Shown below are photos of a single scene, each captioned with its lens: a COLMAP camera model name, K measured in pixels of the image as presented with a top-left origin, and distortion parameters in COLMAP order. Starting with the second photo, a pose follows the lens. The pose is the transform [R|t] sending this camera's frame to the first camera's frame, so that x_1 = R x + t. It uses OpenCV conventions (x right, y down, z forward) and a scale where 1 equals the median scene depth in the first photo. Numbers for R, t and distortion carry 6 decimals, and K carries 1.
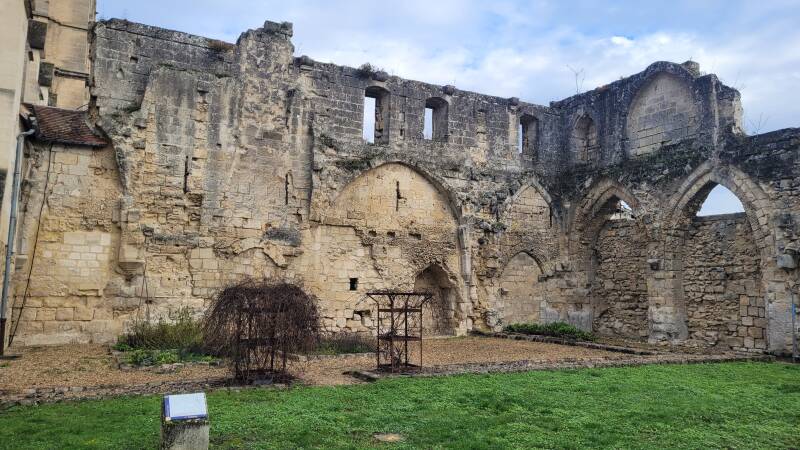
lens RADIAL K [[599.8, 0, 396.4], [0, 599.8, 222.0], [0, 0, 1]] dist [0.040662, -0.007917]
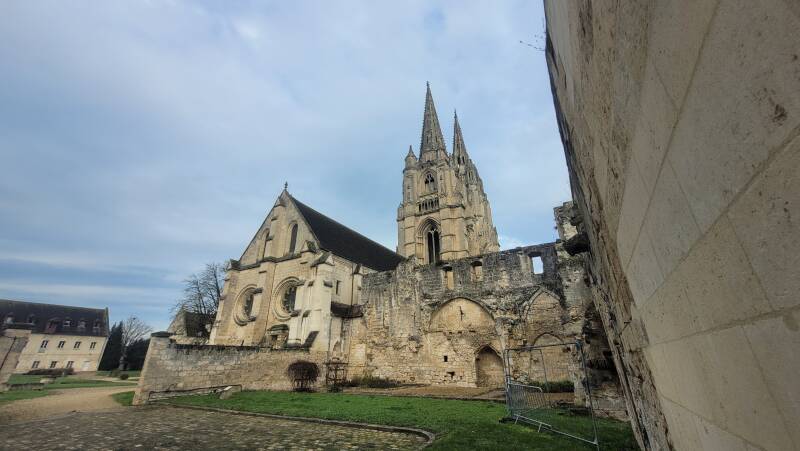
lens RADIAL K [[314.8, 0, 401.7], [0, 314.8, 222.6], [0, 0, 1]] dist [0.007093, -0.000425]
pose [[0.523741, -0.368921, -0.767849, 0.928367], [0.115050, 0.923735, -0.365345, 0.046477], [0.844073, 0.103005, 0.526243, 0.203949]]
